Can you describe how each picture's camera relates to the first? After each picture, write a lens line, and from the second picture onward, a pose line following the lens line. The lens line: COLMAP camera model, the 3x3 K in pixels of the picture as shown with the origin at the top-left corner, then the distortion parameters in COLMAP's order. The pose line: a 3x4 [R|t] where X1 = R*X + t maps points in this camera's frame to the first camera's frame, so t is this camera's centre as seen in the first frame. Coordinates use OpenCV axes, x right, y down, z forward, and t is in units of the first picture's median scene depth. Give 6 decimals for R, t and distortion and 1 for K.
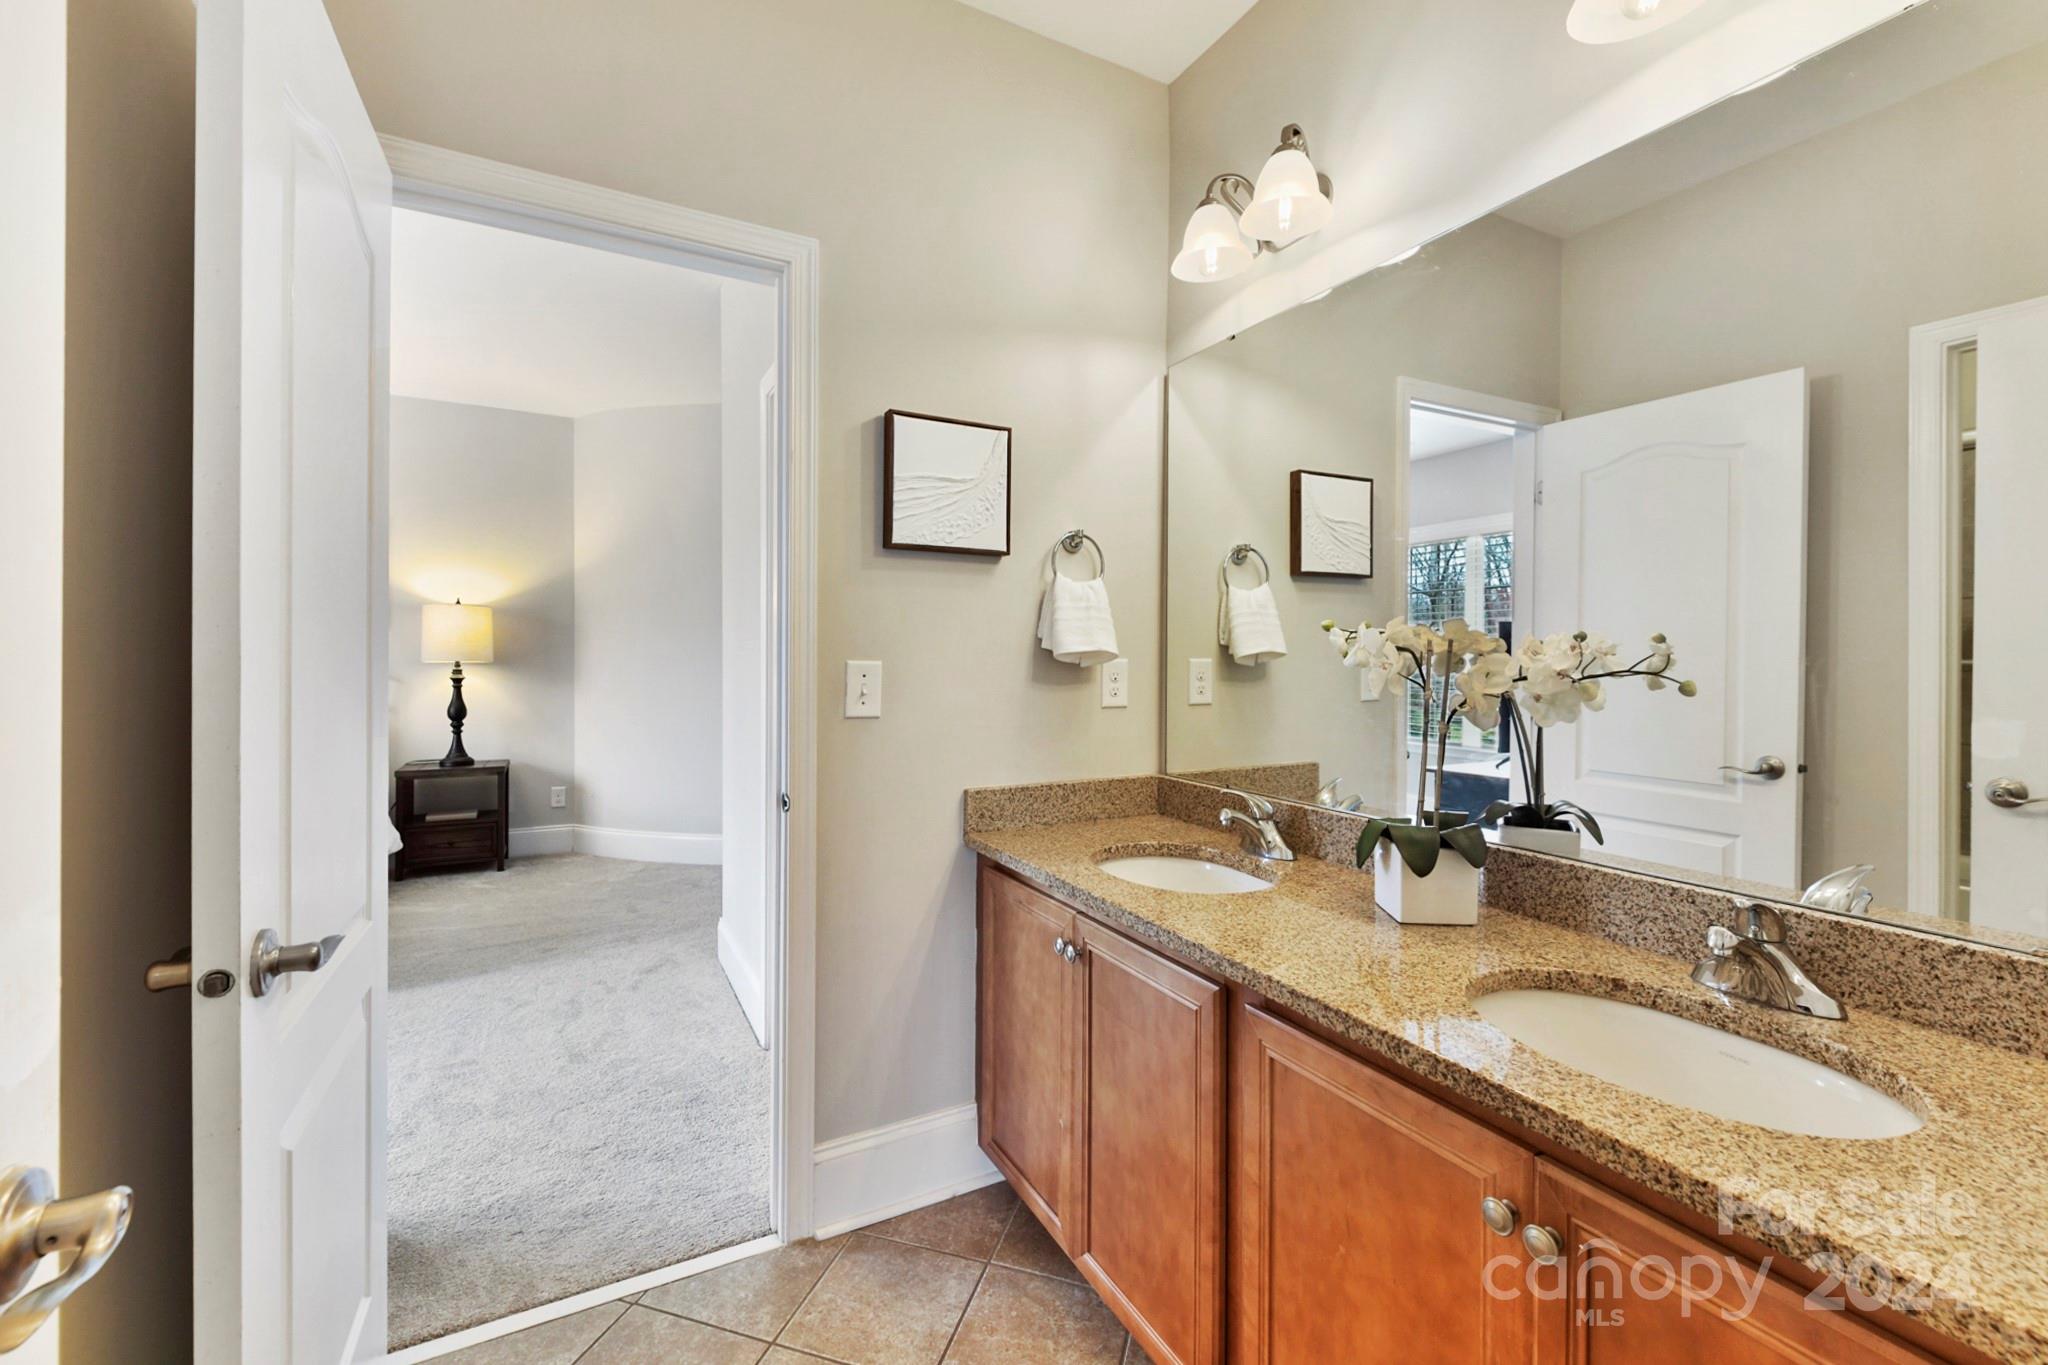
lens RADIAL K [[819.6, 0, 1019.0], [0, 819.6, 679.9], [0, 0, 1]] dist [-0.002723, -0.000204]
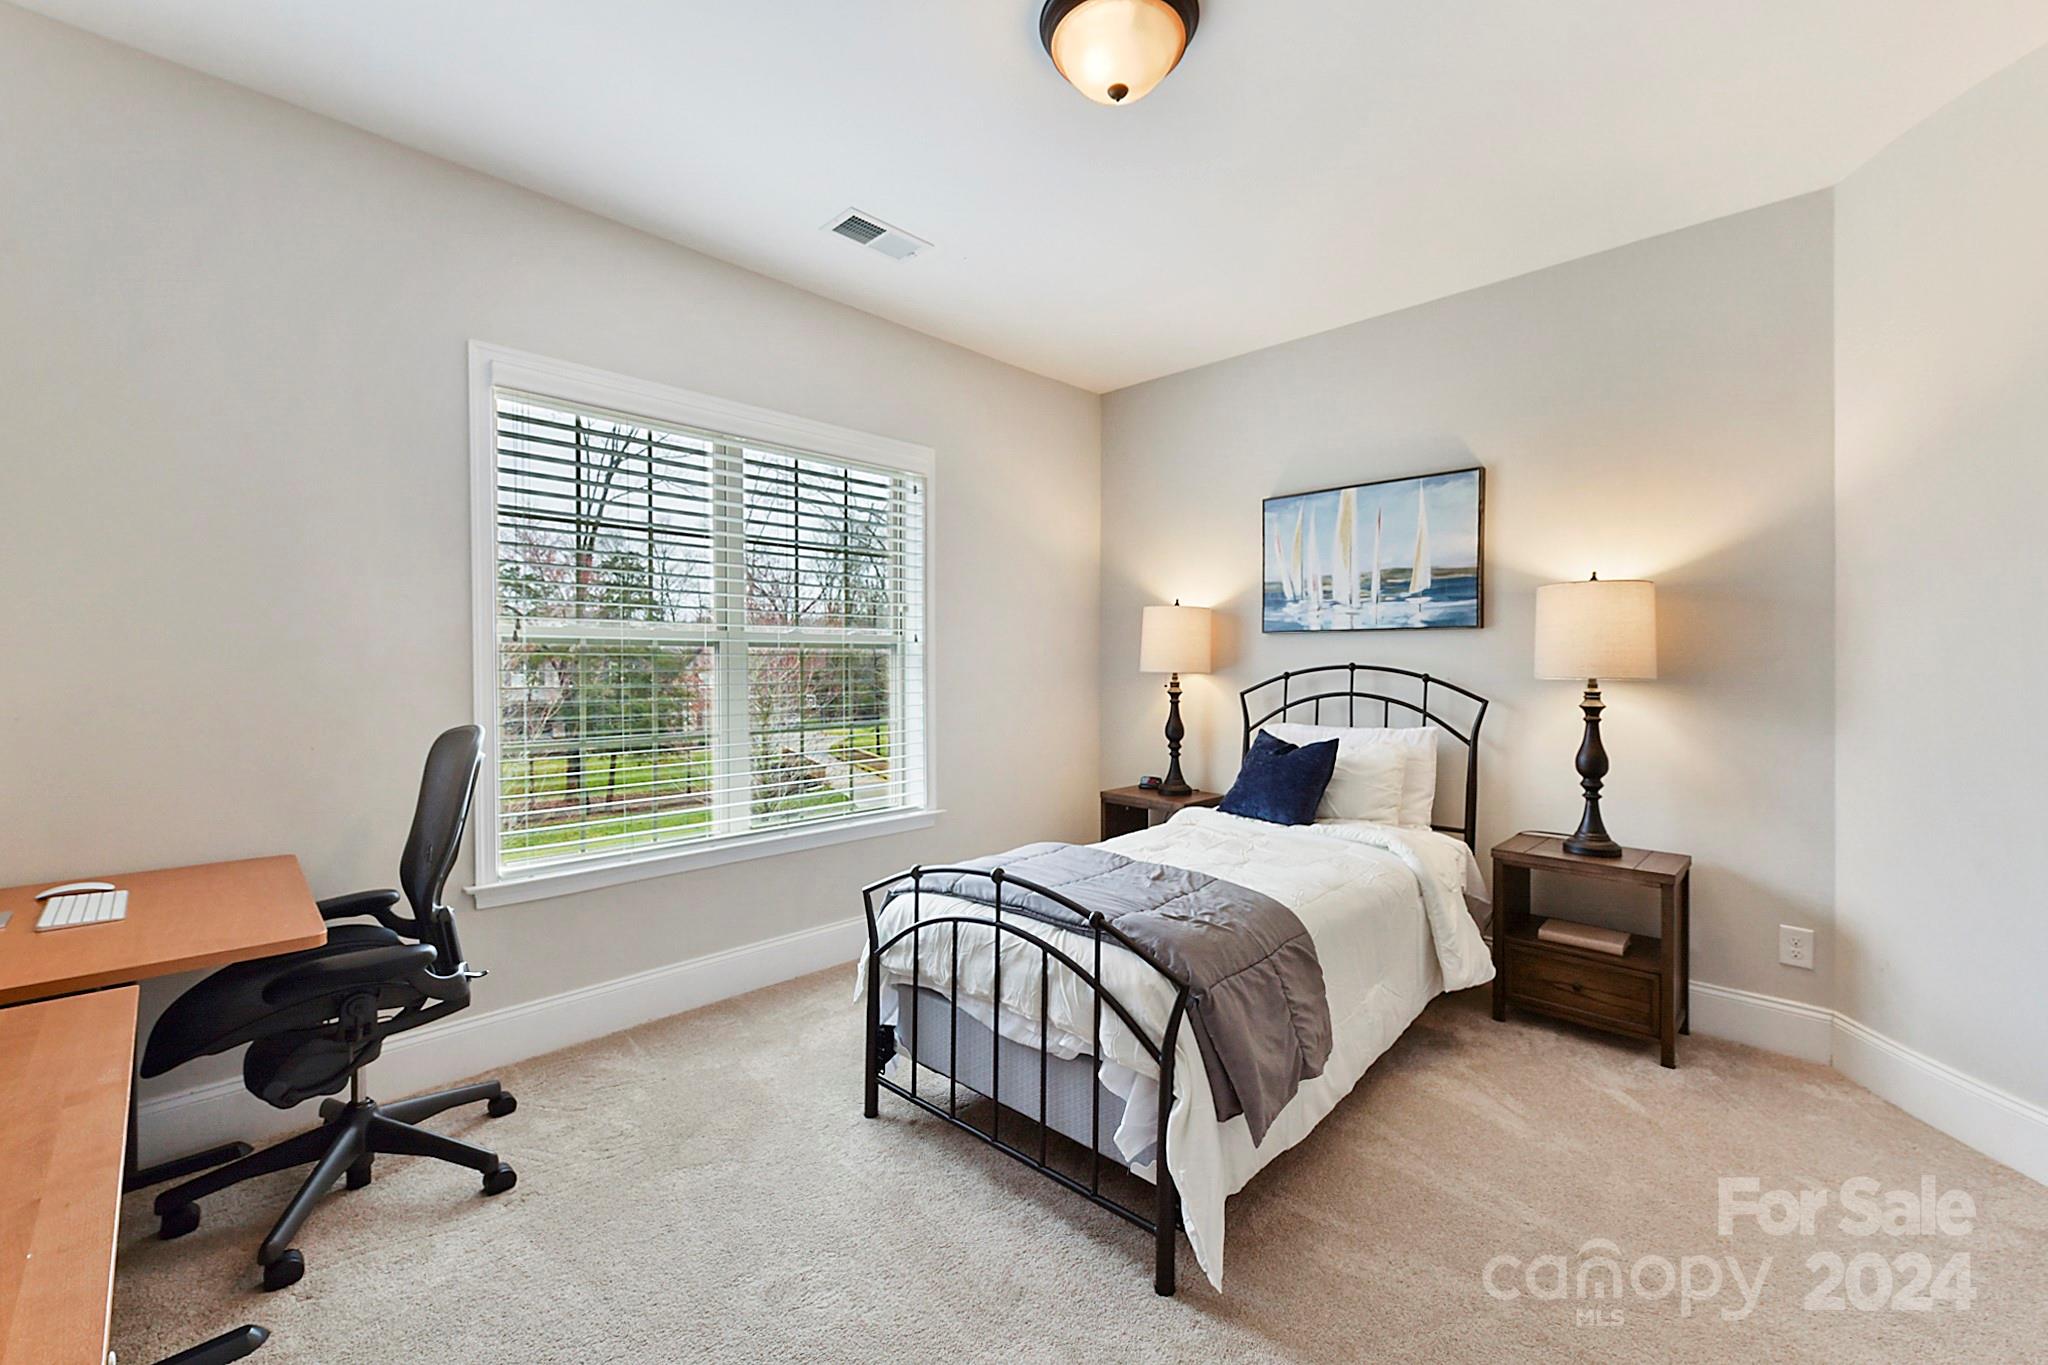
lens RADIAL K [[819.6, 0, 1020.2], [0, 819.6, 671.3], [0, 0, 1]] dist [-0.002723, -0.000204]
pose [[0.301321, -0.001044, -0.953522, -0.251124], [-0.009761, 0.999944, -0.004179, -0.020628], [0.953473, 0.010566, 0.301294, 0.432800]]
